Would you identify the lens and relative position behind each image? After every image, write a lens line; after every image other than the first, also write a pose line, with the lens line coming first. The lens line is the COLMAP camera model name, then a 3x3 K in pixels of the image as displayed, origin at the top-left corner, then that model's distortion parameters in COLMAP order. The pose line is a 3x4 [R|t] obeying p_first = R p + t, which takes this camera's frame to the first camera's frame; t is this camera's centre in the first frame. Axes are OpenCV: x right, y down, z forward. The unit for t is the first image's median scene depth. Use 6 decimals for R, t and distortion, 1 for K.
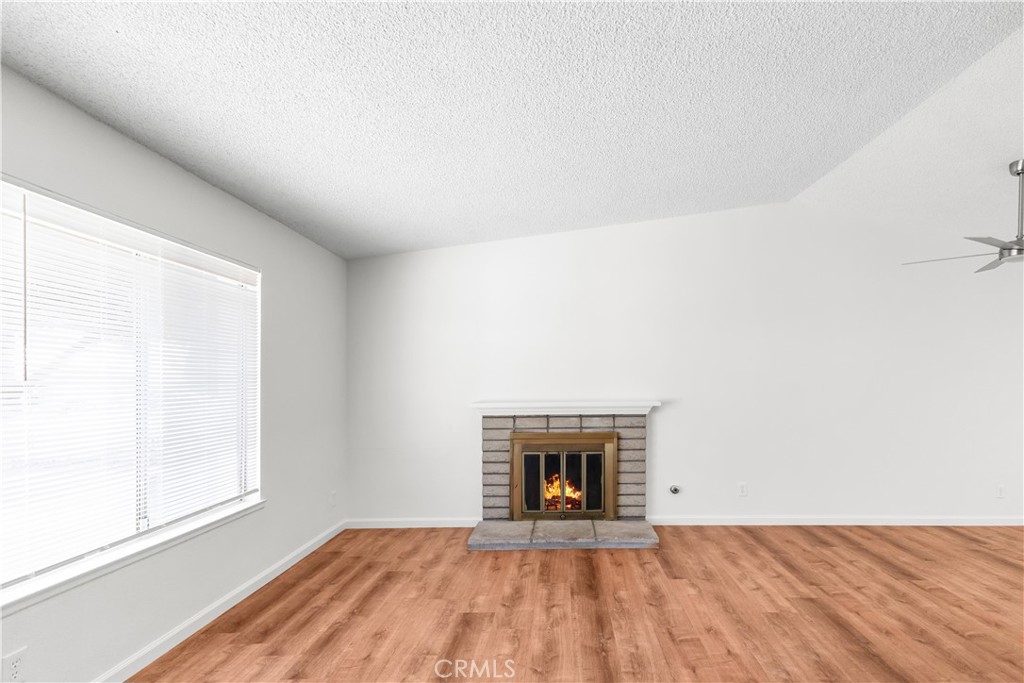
lens RADIAL K [[476.0, 0, 569.8], [0, 476.0, 380.4], [0, 0, 1]] dist [0.029274, -0.001837]
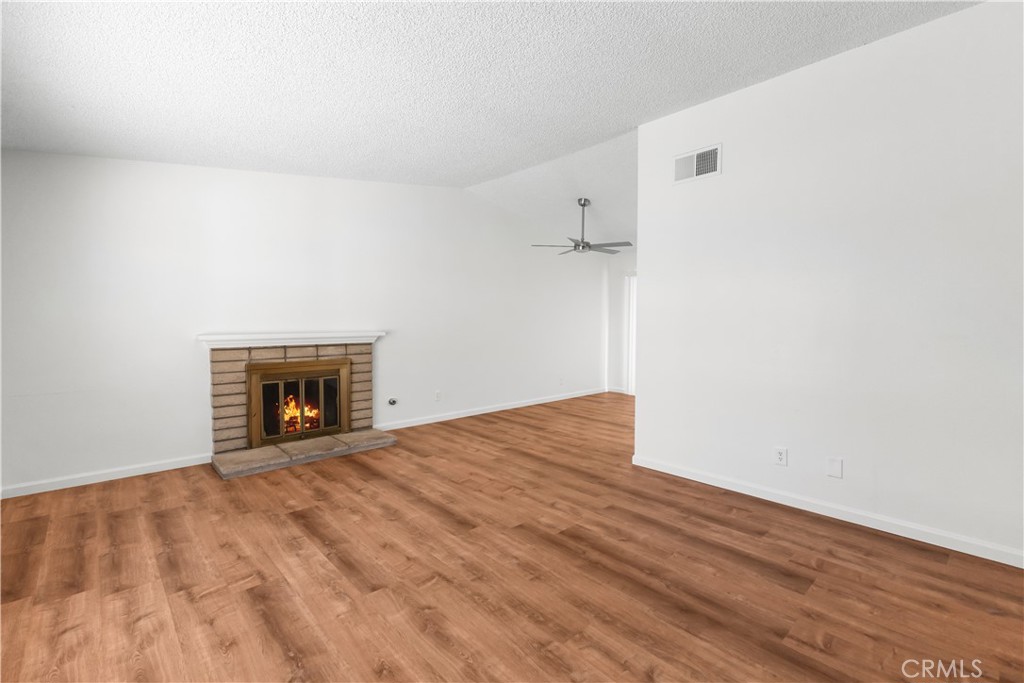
lens RADIAL K [[451.5, 0, 513.9], [0, 451.5, 349.7], [0, 0, 1]] dist [0.017059, -0.000418]
pose [[0.742940, -0.036875, 0.668341, -0.393965], [-0.007478, 0.997962, 0.063373, 0.015783], [-0.669316, -0.052081, 0.741150, -0.108868]]
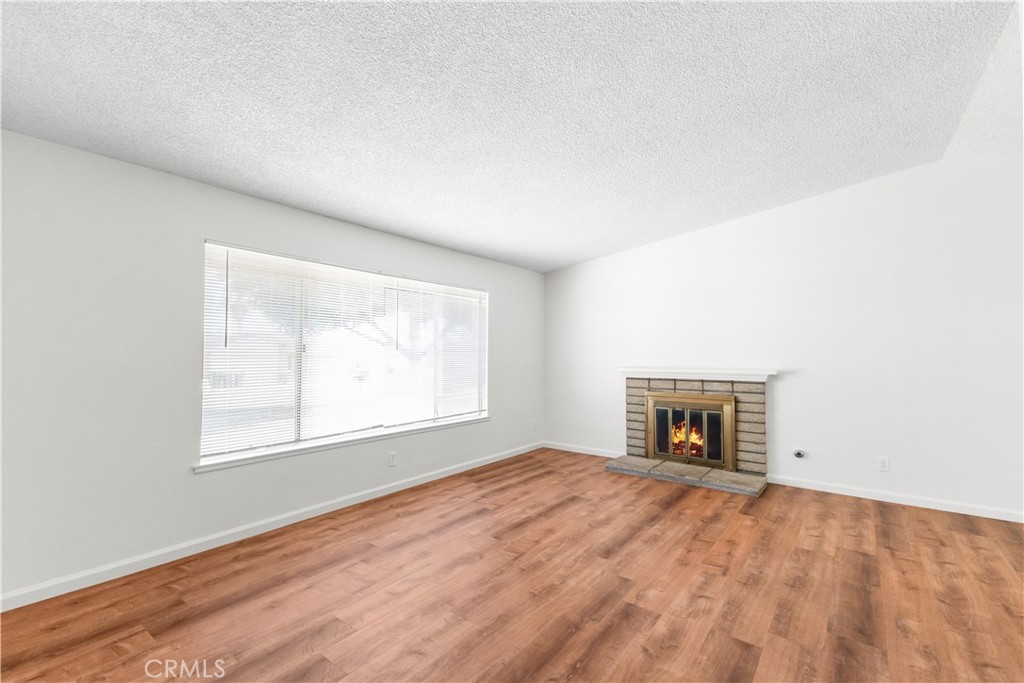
lens RADIAL K [[451.5, 0, 509.7], [0, 451.5, 337.4], [0, 0, 1]] dist [0.017059, -0.000418]
pose [[0.783111, -0.015529, -0.621688, 0.411261], [-0.005360, 0.999483, -0.031717, 0.004076], [0.621859, 0.028170, 0.782622, -0.247174]]
